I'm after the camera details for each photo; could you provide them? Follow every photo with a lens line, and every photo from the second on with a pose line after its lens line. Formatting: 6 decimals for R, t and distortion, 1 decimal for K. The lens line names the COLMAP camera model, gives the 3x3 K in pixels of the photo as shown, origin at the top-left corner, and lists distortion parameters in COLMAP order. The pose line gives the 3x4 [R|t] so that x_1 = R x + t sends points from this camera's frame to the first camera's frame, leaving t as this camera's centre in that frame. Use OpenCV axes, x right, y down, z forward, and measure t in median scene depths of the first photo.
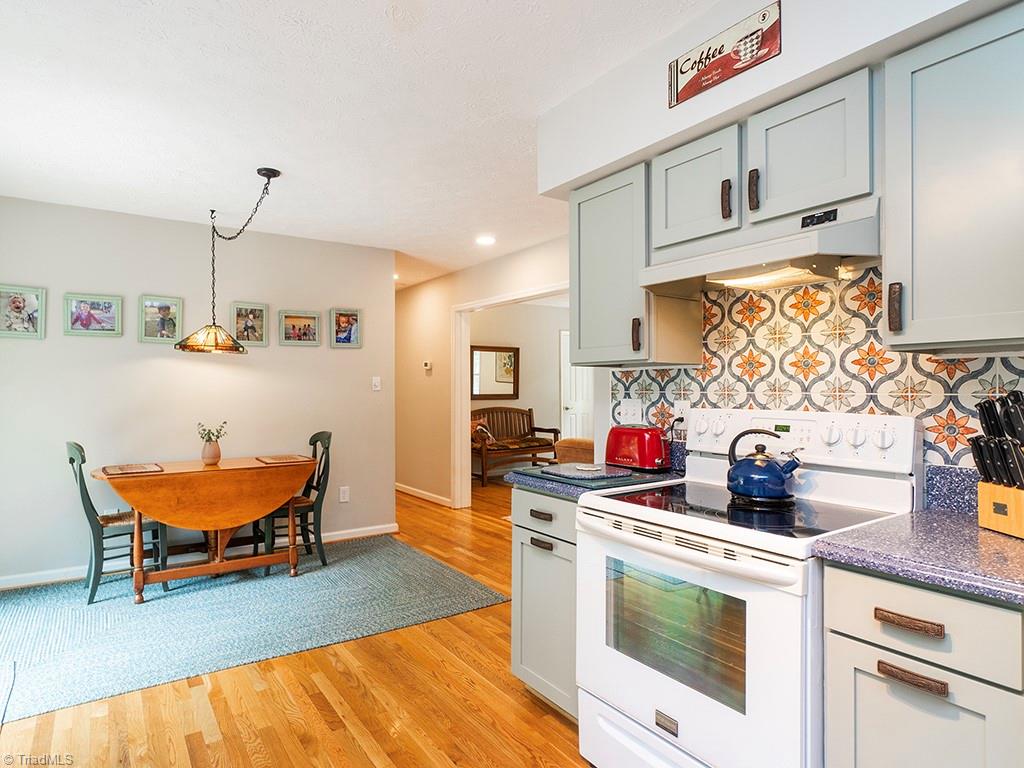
lens RADIAL K [[596.3, 0, 512.0], [0, 596.3, 384.0], [0, 0, 1]] dist [0.001319, 0.000302]
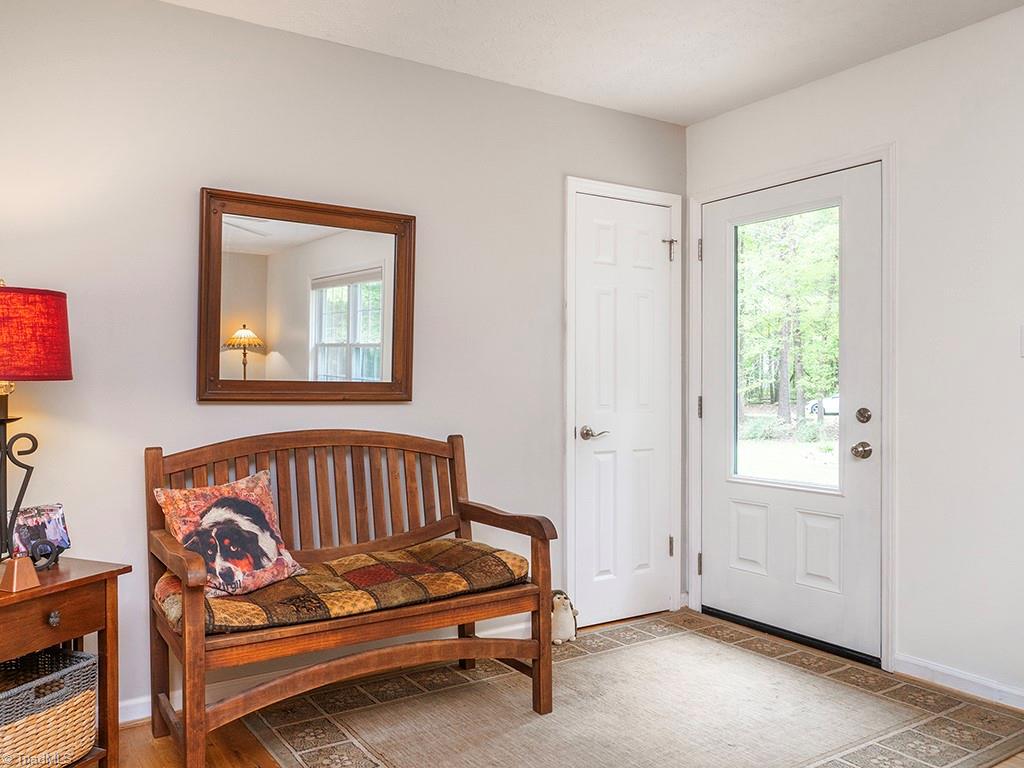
lens RADIAL K [[792.7, 0, 493.4], [0, 792.7, 383.0], [0, 0, 1]] dist [0.007331, -0.004573]
pose [[0.999240, 0.003099, -0.038845, 0.116426], [-0.003514, 0.999937, -0.010630, 0.037327], [0.038809, 0.010758, 0.999189, 1.148442]]
